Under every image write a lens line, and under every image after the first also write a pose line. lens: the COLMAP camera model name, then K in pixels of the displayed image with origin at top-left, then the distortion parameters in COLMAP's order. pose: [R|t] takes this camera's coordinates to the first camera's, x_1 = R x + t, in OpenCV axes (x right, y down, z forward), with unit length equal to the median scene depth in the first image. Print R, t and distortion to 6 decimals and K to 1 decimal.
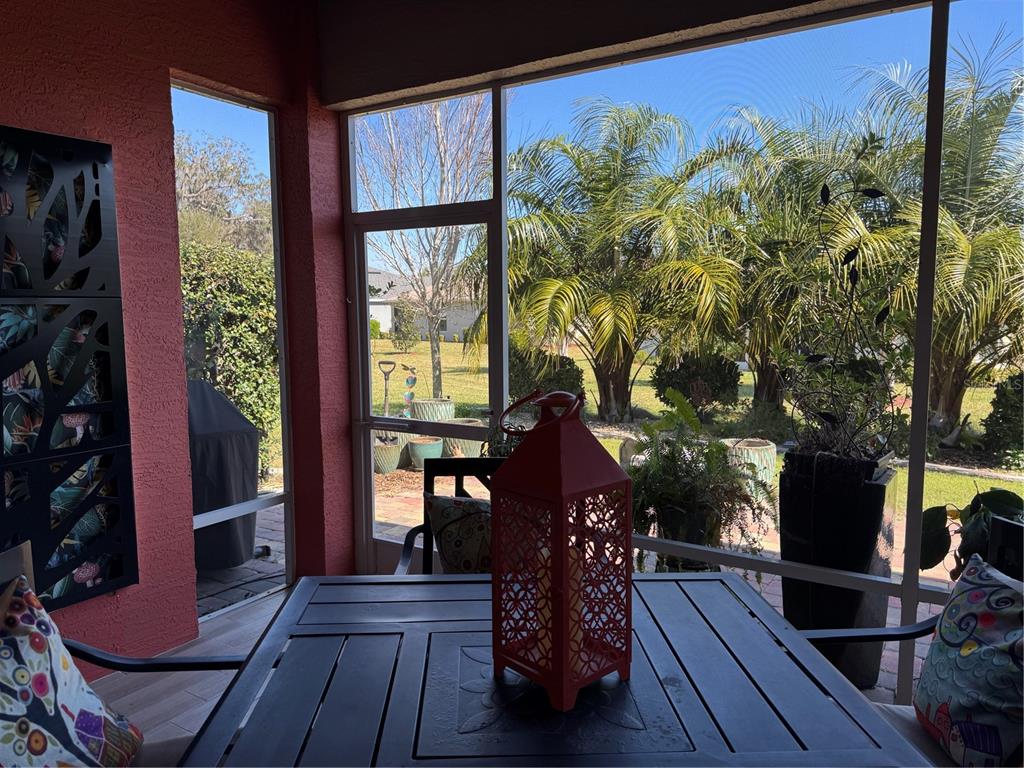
lens RADIAL K [[727.5, 0, 509.7], [0, 727.5, 390.3], [0, 0, 1]] dist [0.055938, -0.083330]
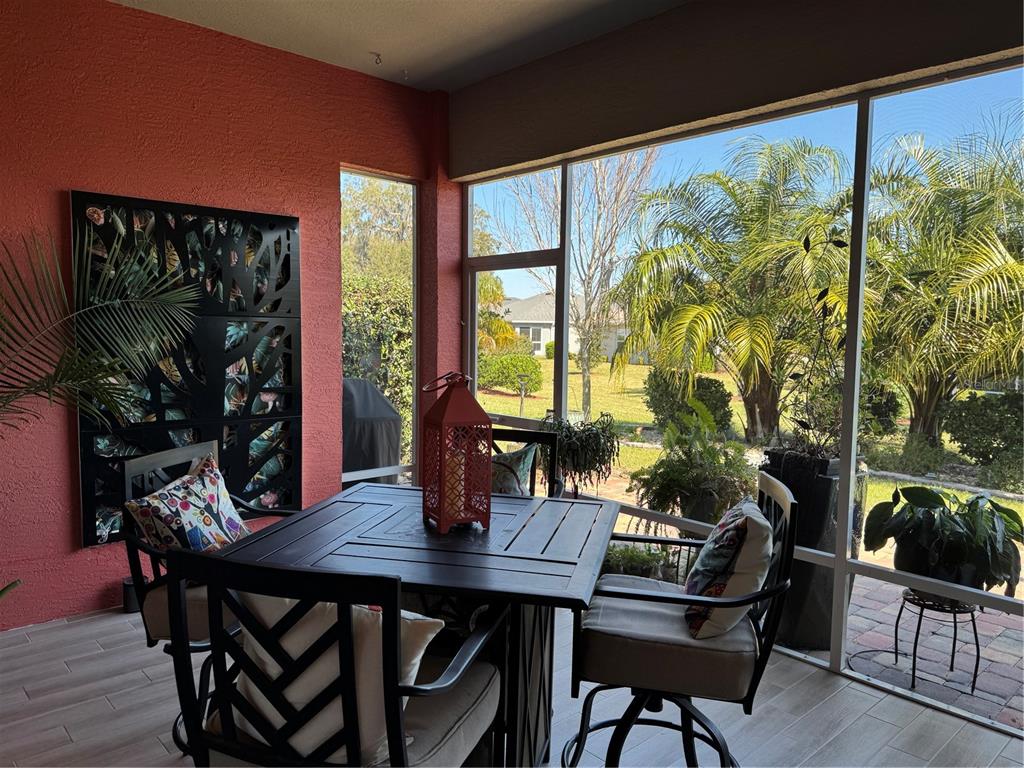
lens RADIAL K [[727.5, 0, 512.9], [0, 727.5, 393.1], [0, 0, 1]] dist [0.055938, -0.083330]
pose [[0.963738, 0.043905, -0.263213, 0.255388], [-0.051035, 0.998490, -0.020308, 0.031493], [0.261924, 0.033004, 0.964524, -0.285906]]
